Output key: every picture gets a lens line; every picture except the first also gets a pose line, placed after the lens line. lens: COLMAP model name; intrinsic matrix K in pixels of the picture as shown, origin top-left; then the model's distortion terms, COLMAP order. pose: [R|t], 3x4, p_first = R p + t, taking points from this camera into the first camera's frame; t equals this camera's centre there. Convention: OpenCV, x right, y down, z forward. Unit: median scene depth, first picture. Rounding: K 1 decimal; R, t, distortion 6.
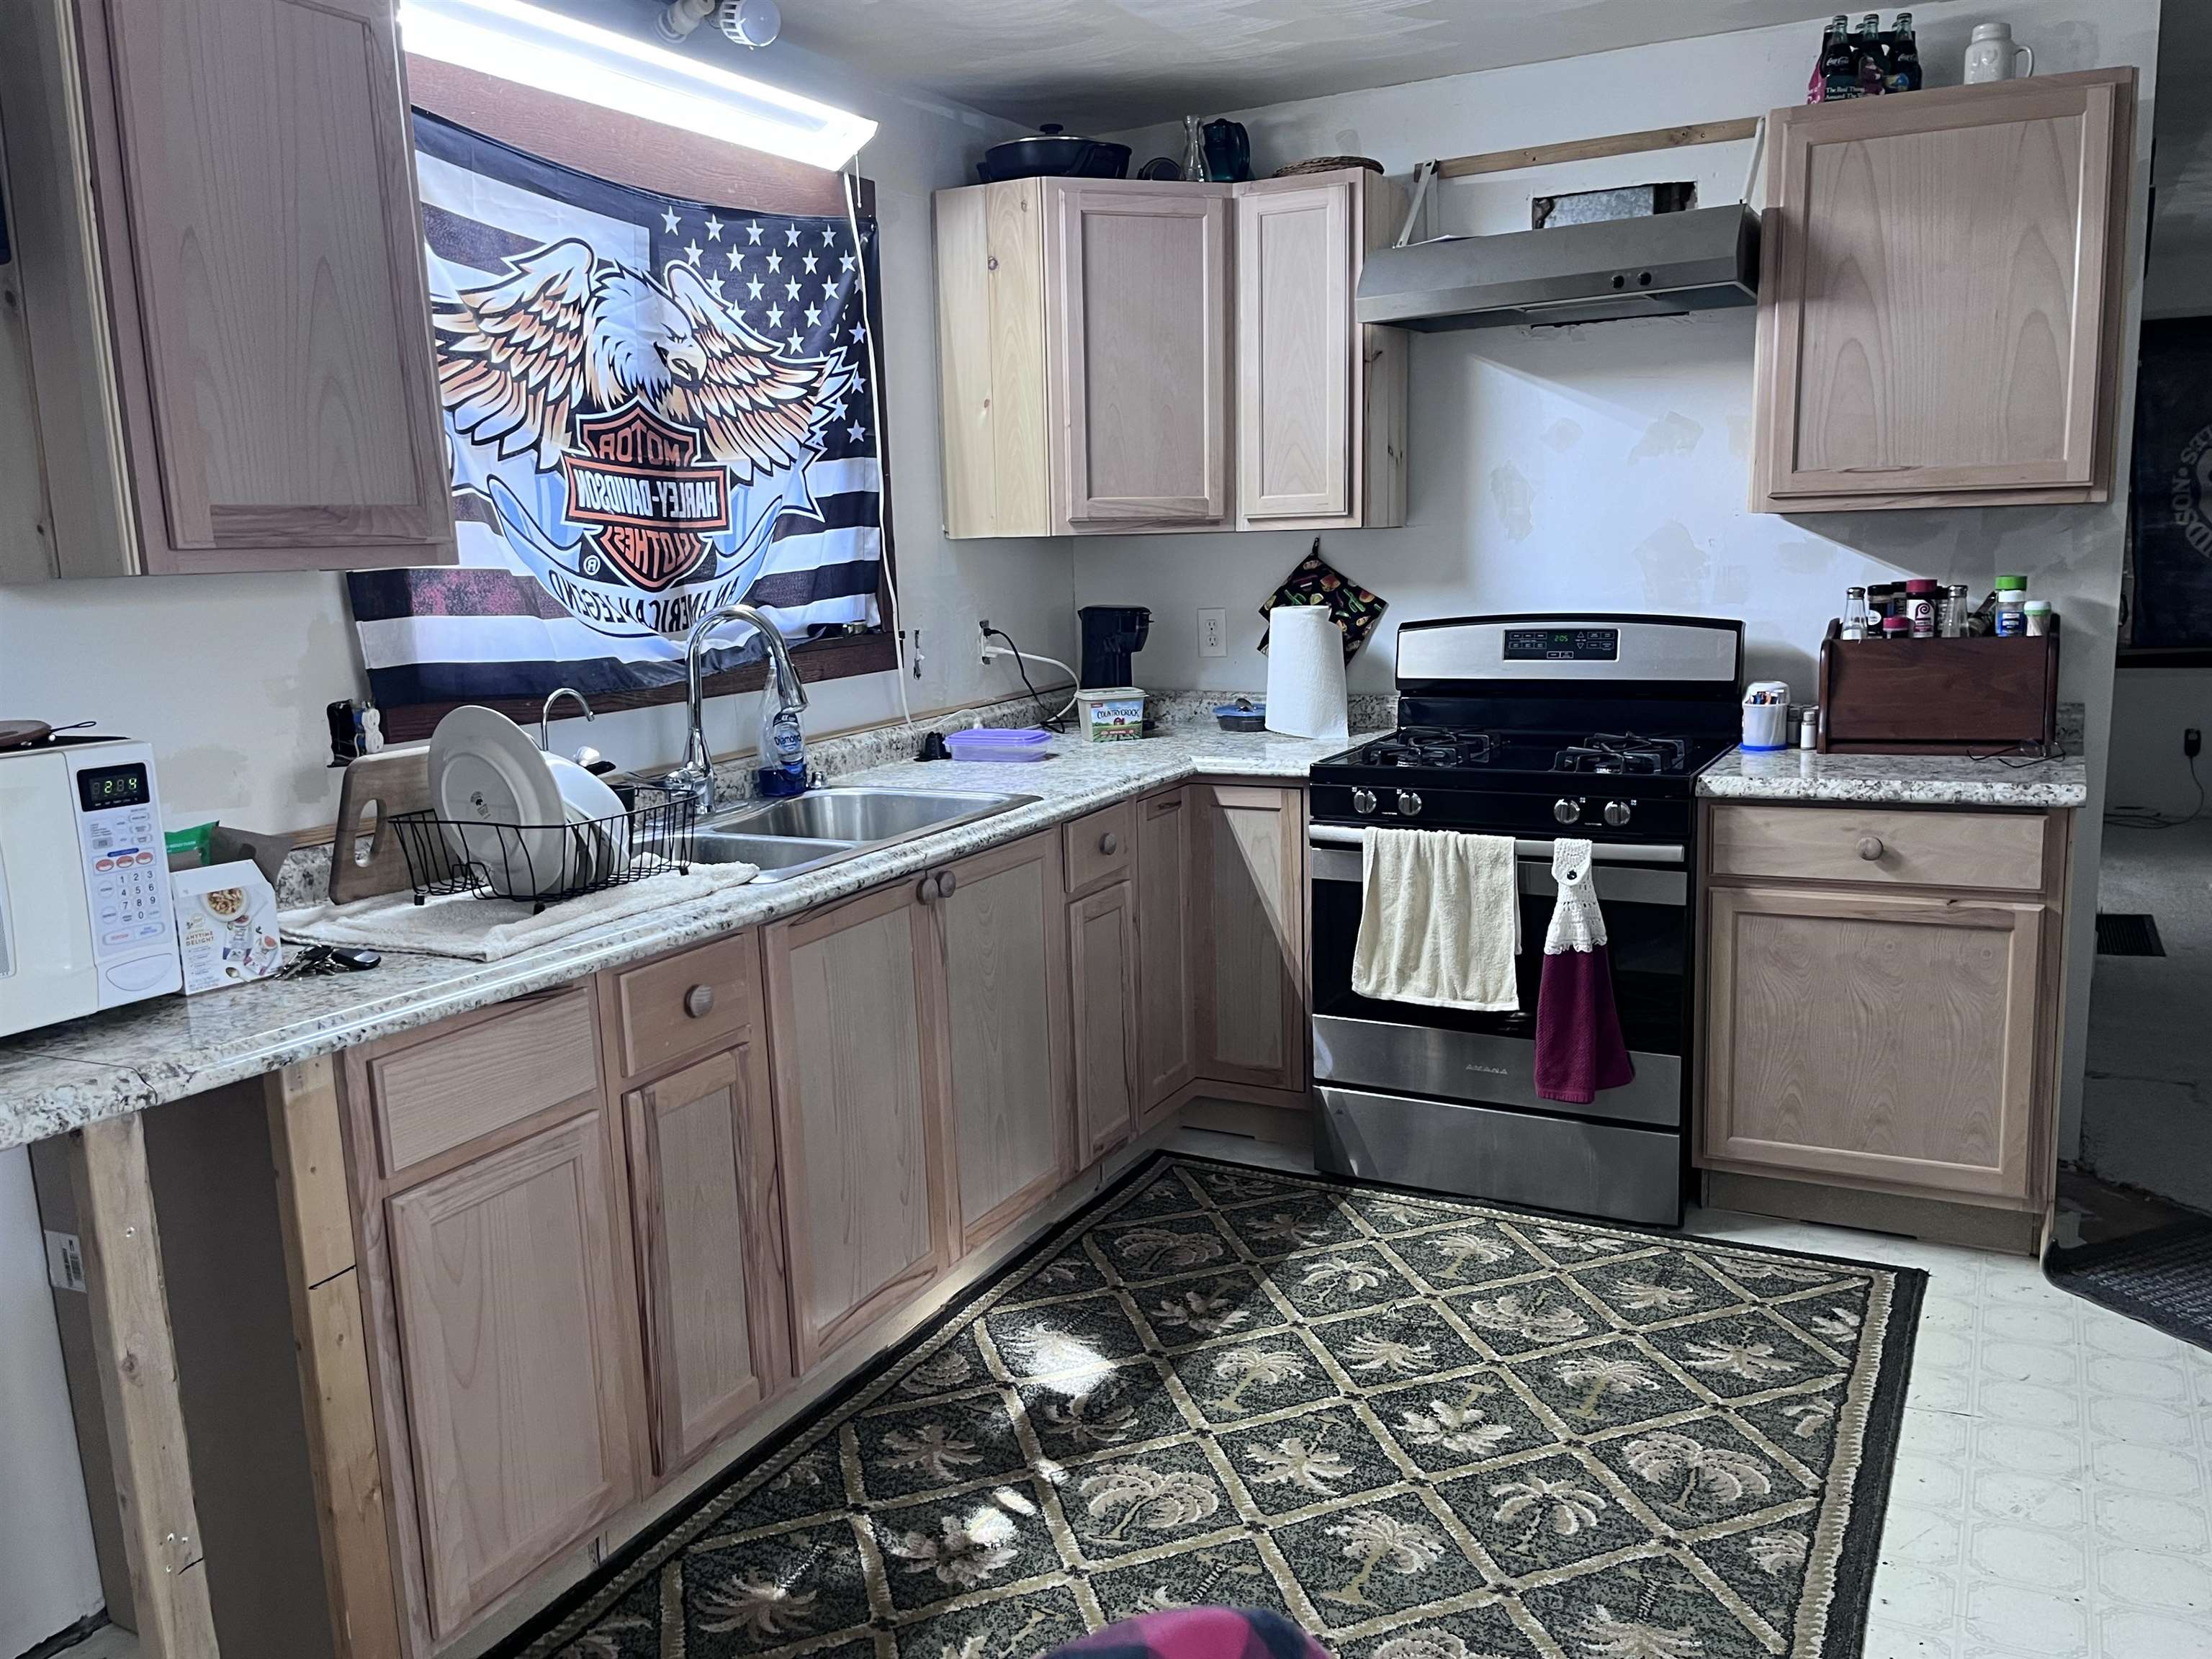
lens RADIAL K [[1742.5, 0, 1106.8], [0, 1742.5, 837.3], [0, 0, 1]] dist [-0.030905, 0.001258]
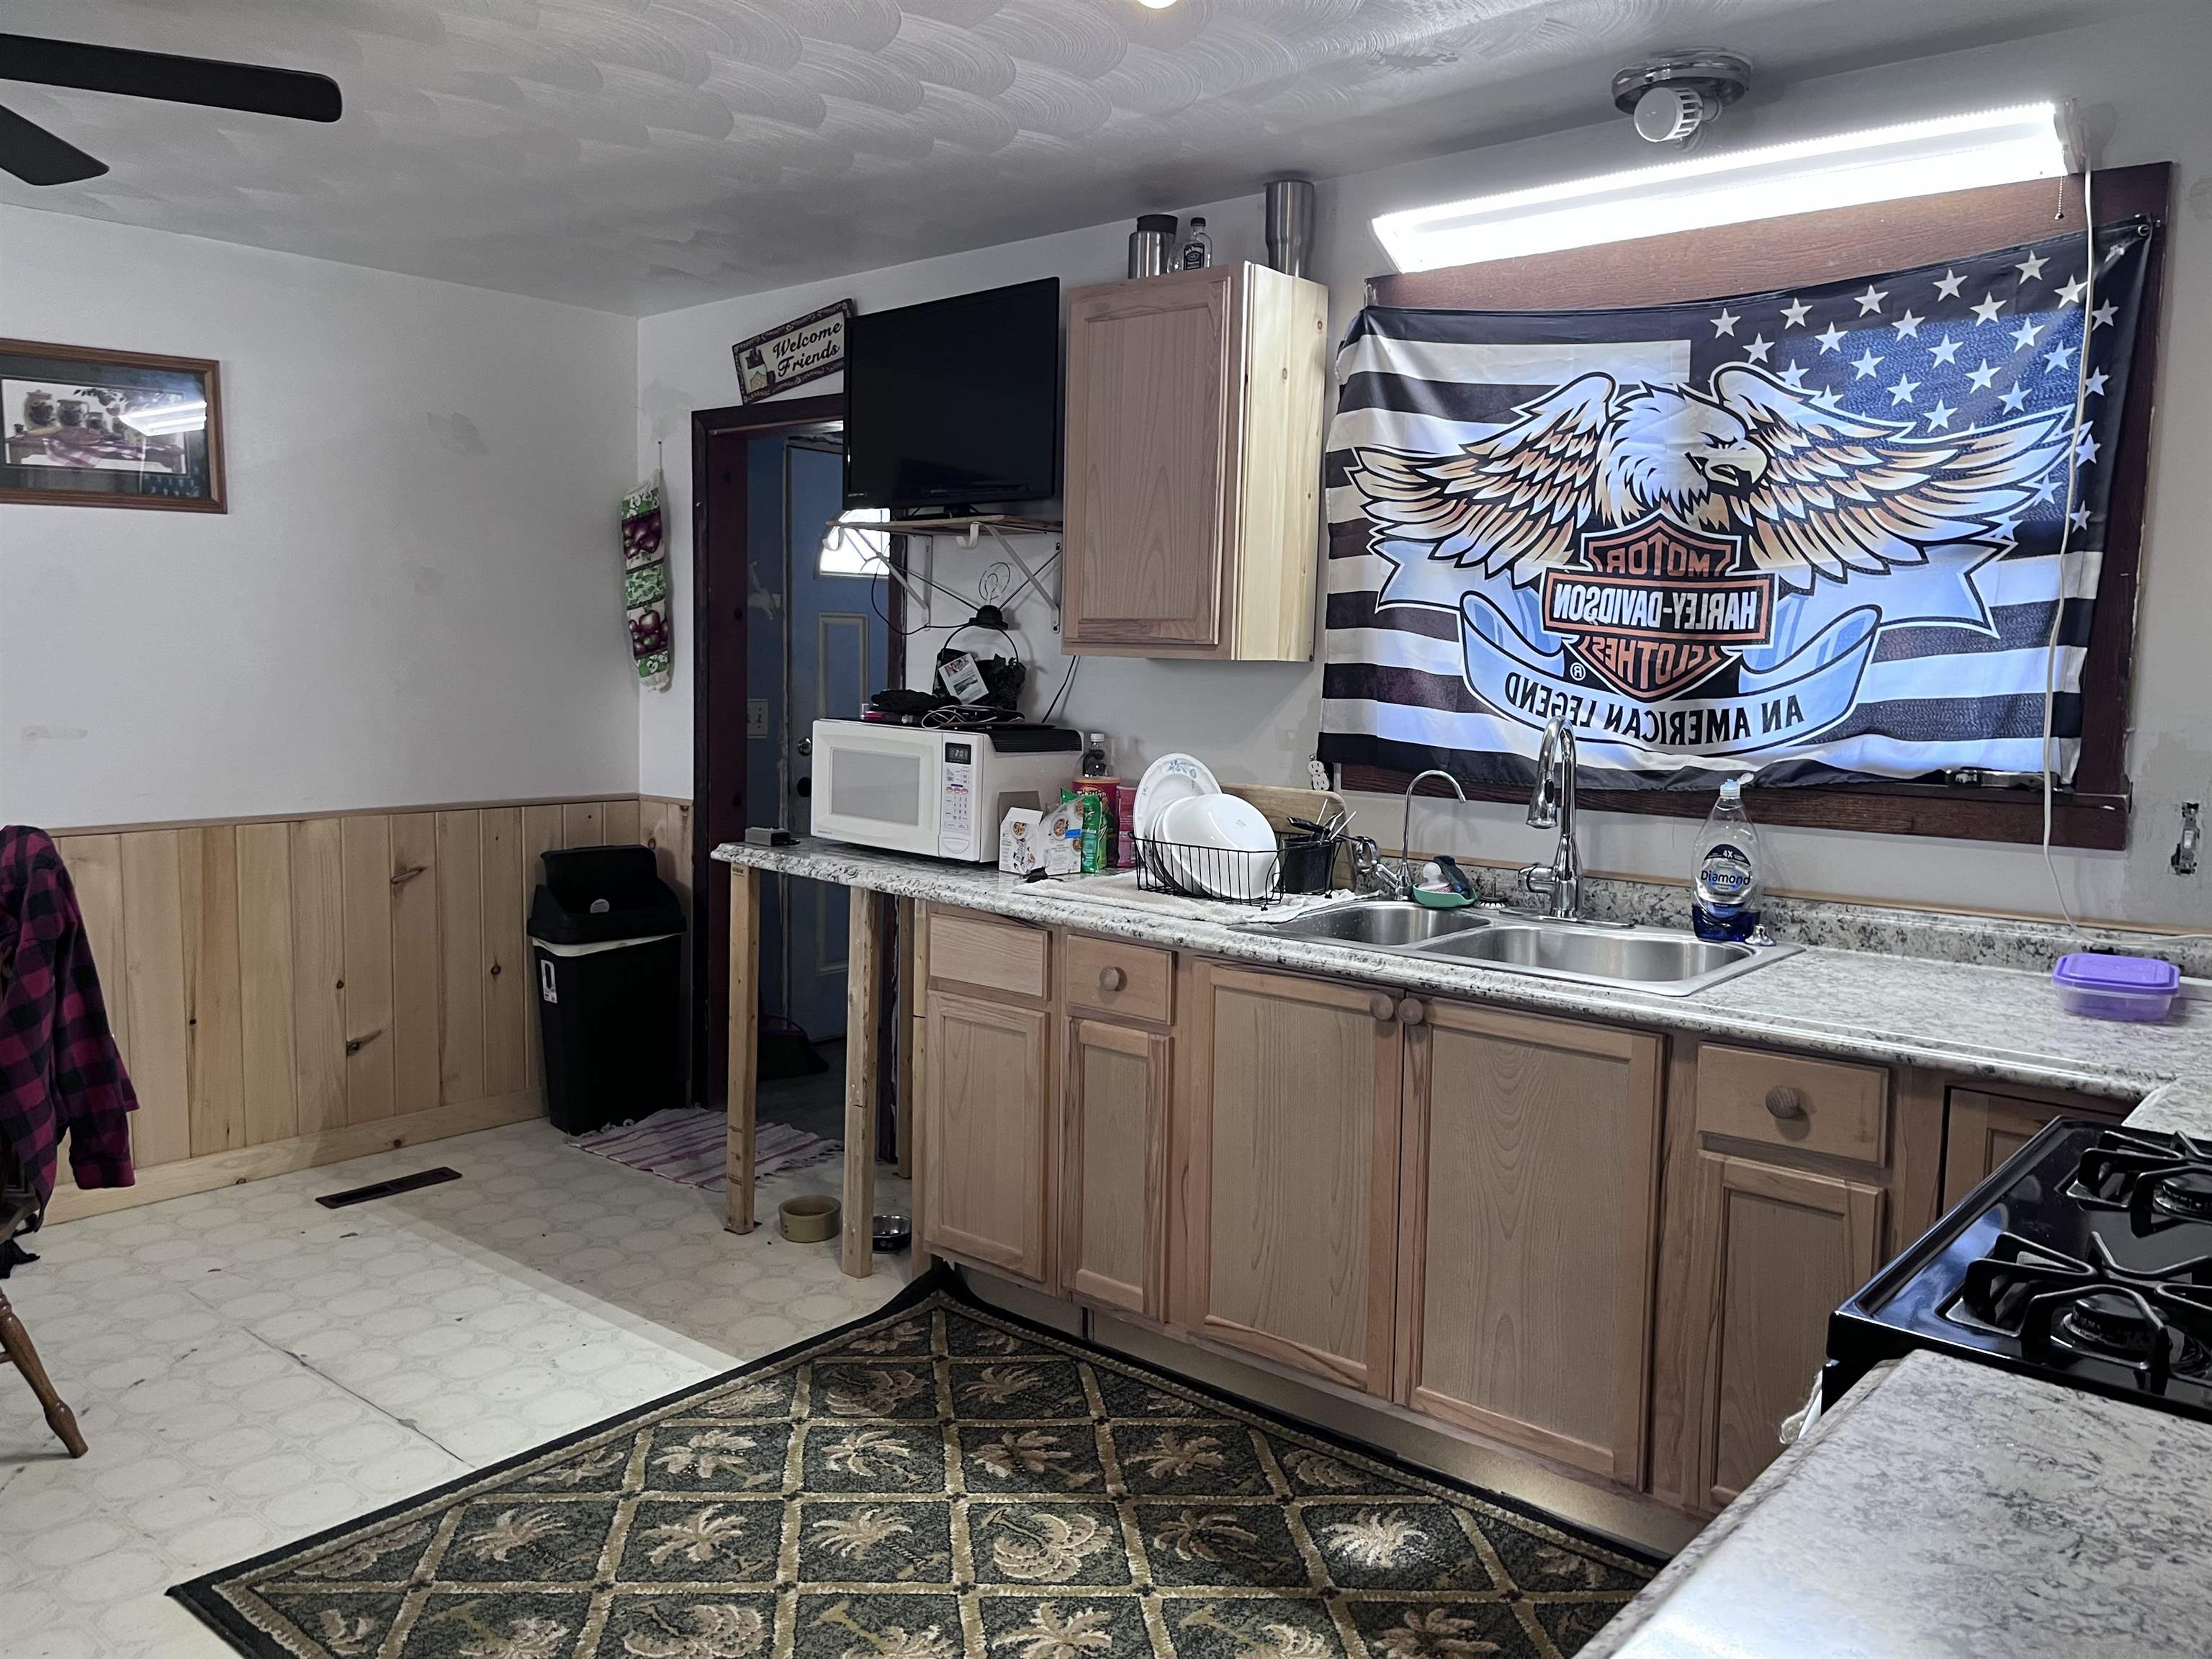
lens RADIAL K [[1682.4, 0, 1108.0], [0, 1682.4, 815.4], [0, 0, 1]] dist [-0.007409, -0.008934]
pose [[-0.243089, 0.122545, -0.962232, 0.769450], [-0.174410, 0.970299, 0.167634, -0.189023], [0.954195, 0.208573, -0.214496, 0.938858]]
